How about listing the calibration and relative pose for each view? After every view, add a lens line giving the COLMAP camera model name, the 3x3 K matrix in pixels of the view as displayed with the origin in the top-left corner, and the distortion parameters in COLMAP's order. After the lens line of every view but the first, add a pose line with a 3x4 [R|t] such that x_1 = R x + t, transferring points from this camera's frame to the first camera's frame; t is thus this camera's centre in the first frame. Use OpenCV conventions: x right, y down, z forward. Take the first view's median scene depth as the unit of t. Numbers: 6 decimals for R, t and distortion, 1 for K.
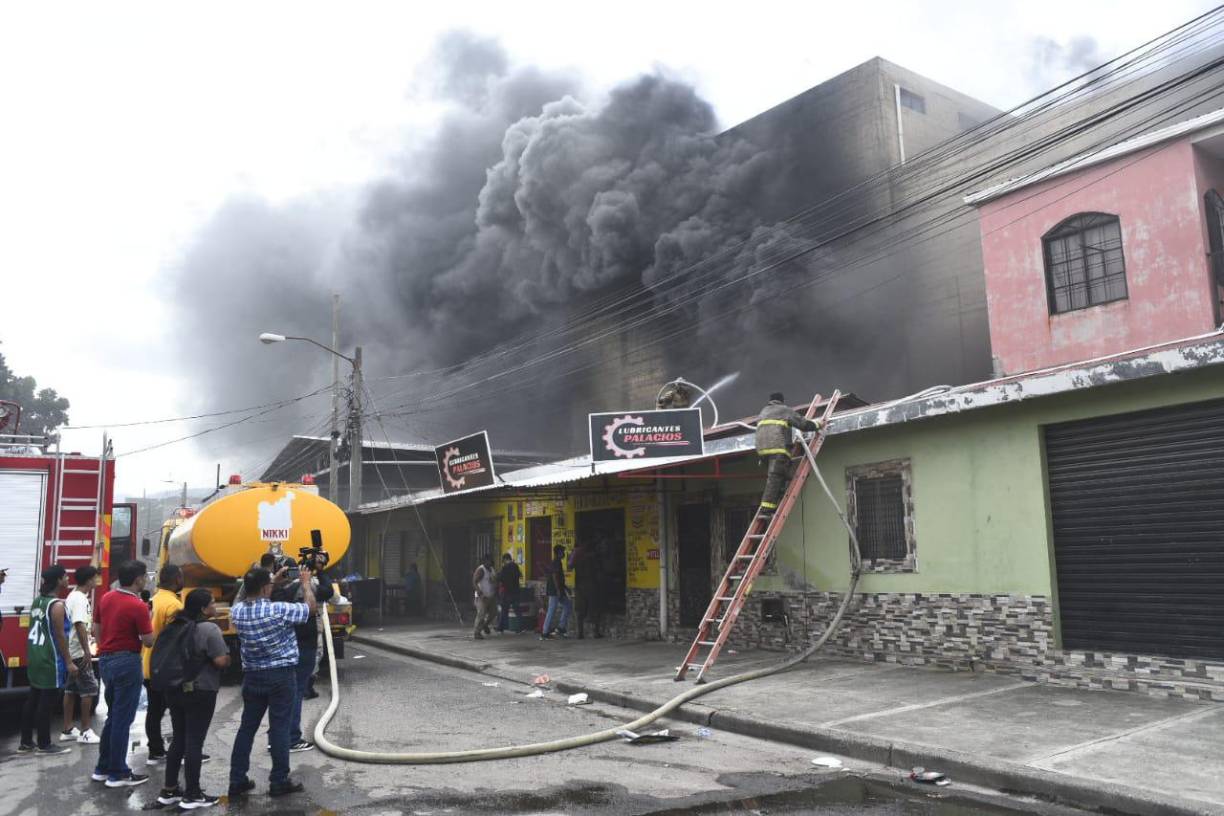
lens RADIAL K [[977.2, 0, 616.3], [0, 977.2, 407.8], [0, 0, 1]] dist [-0.111841, 0.112054]
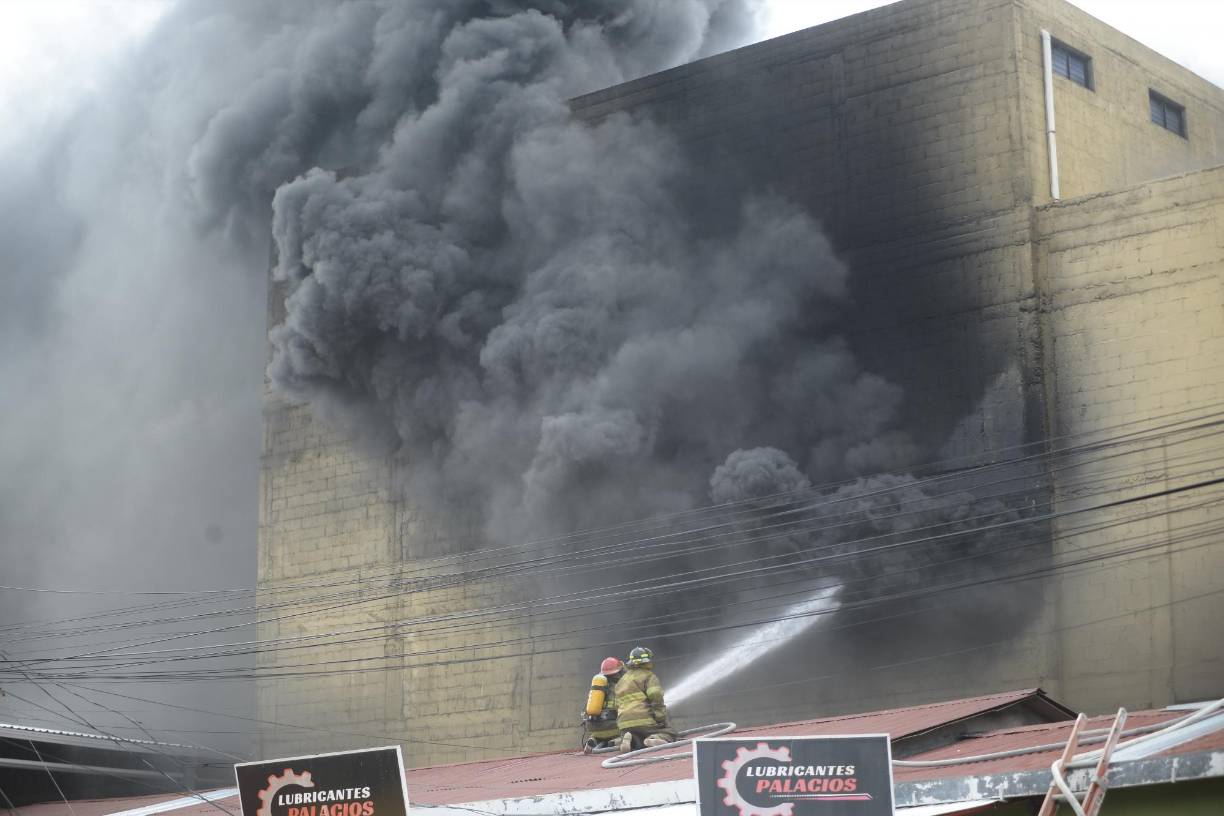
lens RADIAL K [[2489.9, 0, 612.0], [0, 2489.9, 408.0], [0, 0, 1]] dist [-0.368801, -0.297673]
pose [[0.976956, 0.066567, 0.202795, -0.386596], [-0.049528, 0.994891, -0.087973, -0.056727], [-0.207615, 0.075902, 0.975261, -0.363301]]
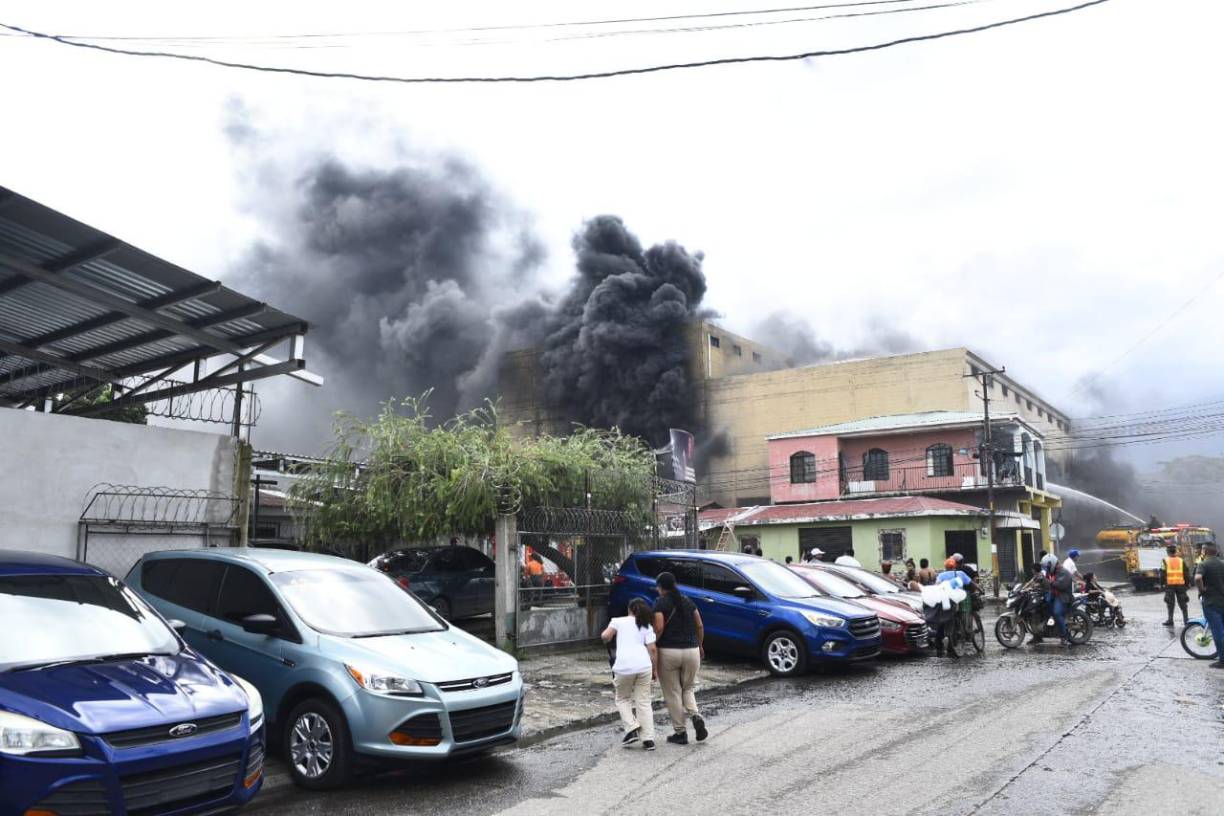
lens RADIAL K [[979.9, 0, 614.6], [0, 979.9, 409.1], [0, 0, 1]] dist [-0.116228, 0.118038]
pose [[0.940173, 0.067253, 0.333995, -1.366166], [-0.062475, 0.997732, -0.025041, -0.270082], [-0.334921, 0.002677, 0.942242, -2.097549]]
